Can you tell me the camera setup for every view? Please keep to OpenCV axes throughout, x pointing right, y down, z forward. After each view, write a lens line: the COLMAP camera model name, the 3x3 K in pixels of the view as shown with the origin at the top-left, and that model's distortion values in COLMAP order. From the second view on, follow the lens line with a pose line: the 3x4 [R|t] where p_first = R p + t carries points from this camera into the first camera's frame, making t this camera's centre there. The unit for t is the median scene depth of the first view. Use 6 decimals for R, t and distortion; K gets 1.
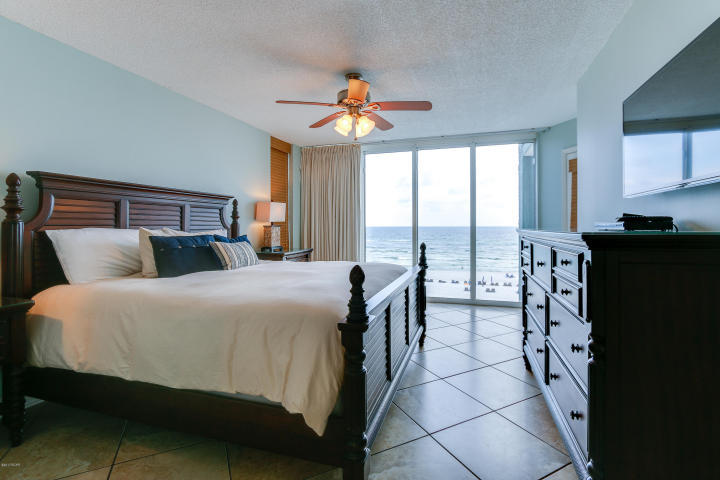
lens RADIAL K [[344.5, 0, 360.4], [0, 344.5, 214.5], [0, 0, 1]] dist [-0.012860, 0.000852]
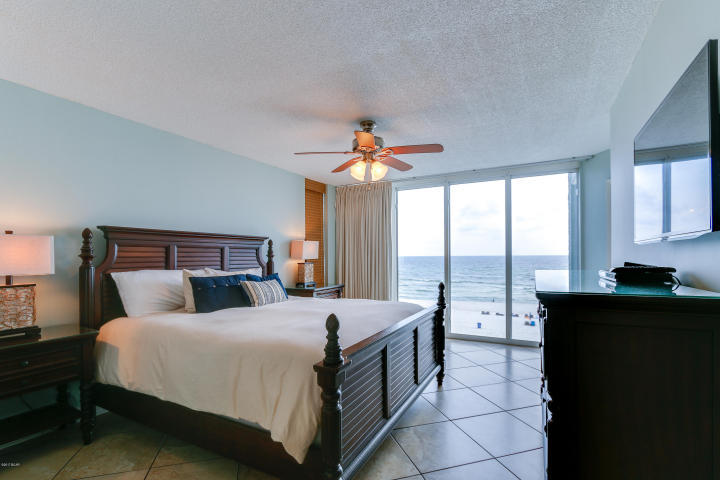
lens RADIAL K [[343.4, 0, 347.8], [0, 343.4, 243.4], [0, 0, 1]] dist [-0.017783, -0.000082]
pose [[0.981199, -0.011858, -0.192632, 0.135043], [0.011556, 0.999930, -0.002691, -0.040198], [0.192651, 0.000414, 0.981267, -0.040568]]
